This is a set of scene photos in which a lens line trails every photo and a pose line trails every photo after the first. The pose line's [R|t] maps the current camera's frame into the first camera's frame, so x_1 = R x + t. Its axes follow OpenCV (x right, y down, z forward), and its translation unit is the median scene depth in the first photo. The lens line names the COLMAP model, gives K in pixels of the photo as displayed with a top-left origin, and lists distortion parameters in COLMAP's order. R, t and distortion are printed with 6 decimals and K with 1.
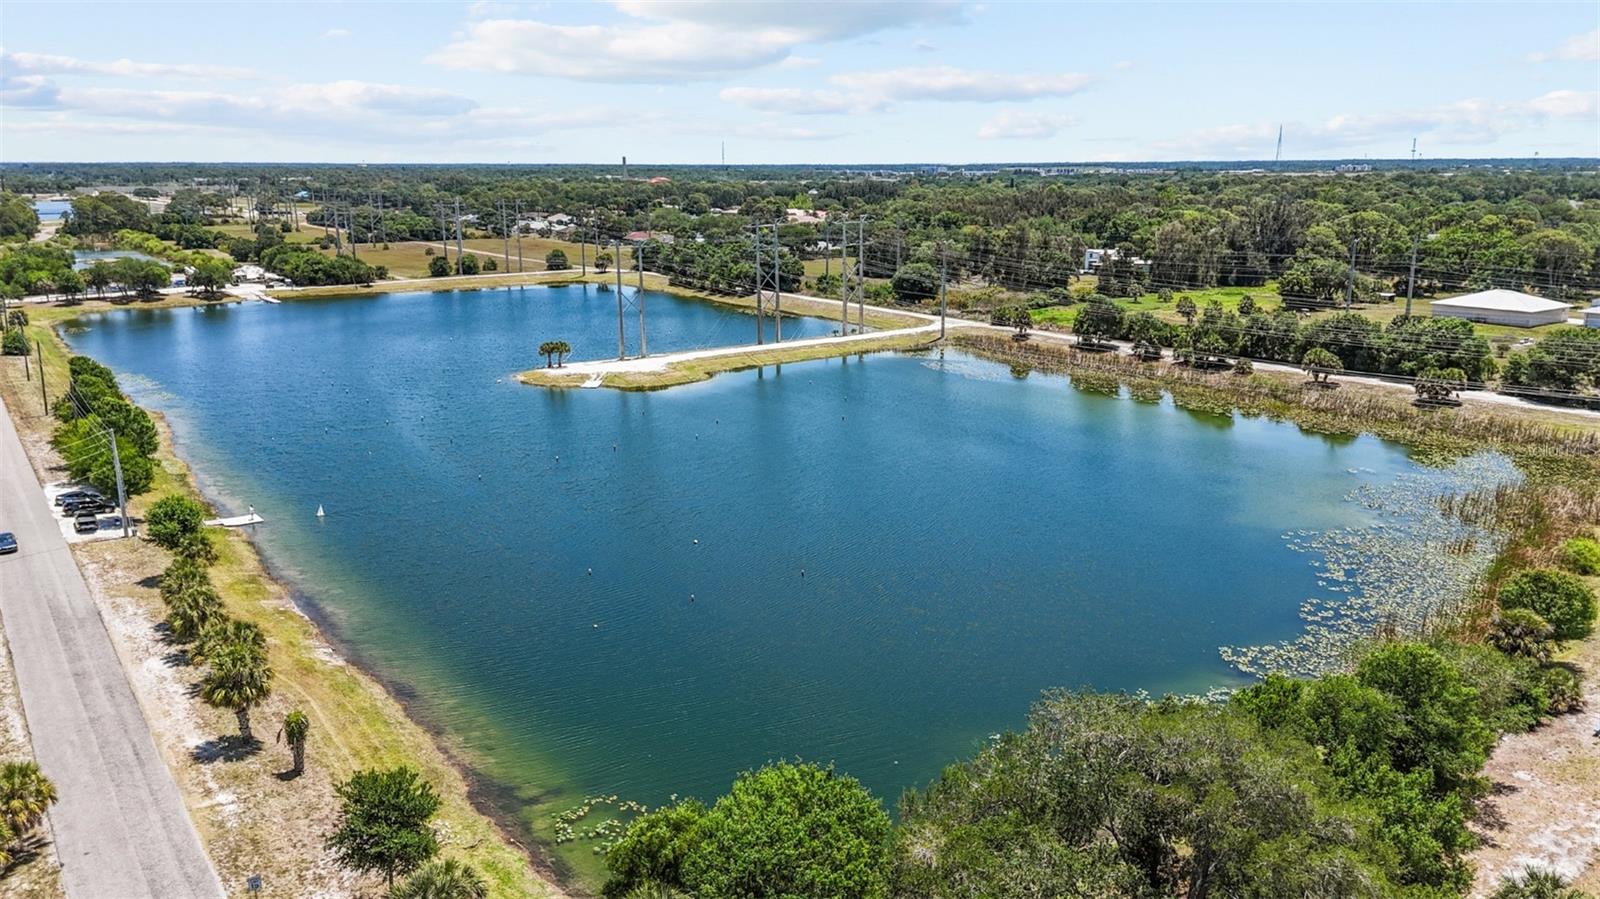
lens RADIAL K [[1179.7, 0, 800.0], [0, 1179.7, 449.5], [0, 0, 1]] dist [0.024229, -0.002754]
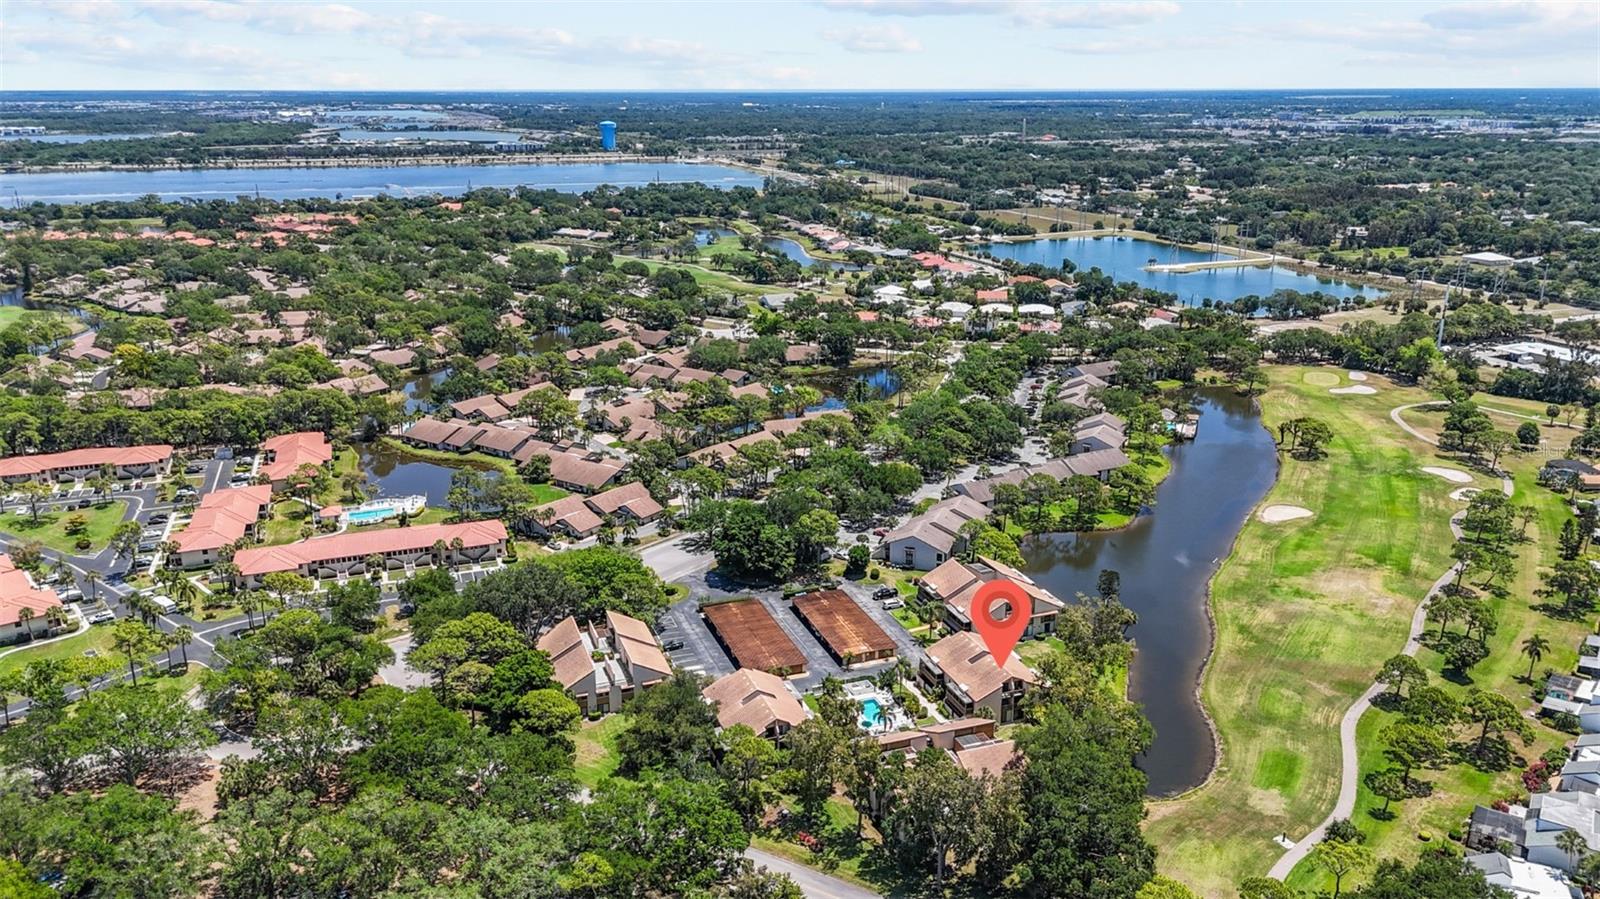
lens RADIAL K [[1179.7, 0, 800.0], [0, 1179.7, 449.5], [0, 0, 1]] dist [0.024229, -0.002754]
pose [[0.963258, 0.074990, -0.257896, -0.196589], [-0.058910, 0.995839, 0.069534, 0.210661], [0.262037, -0.051787, 0.963667, -1.962409]]
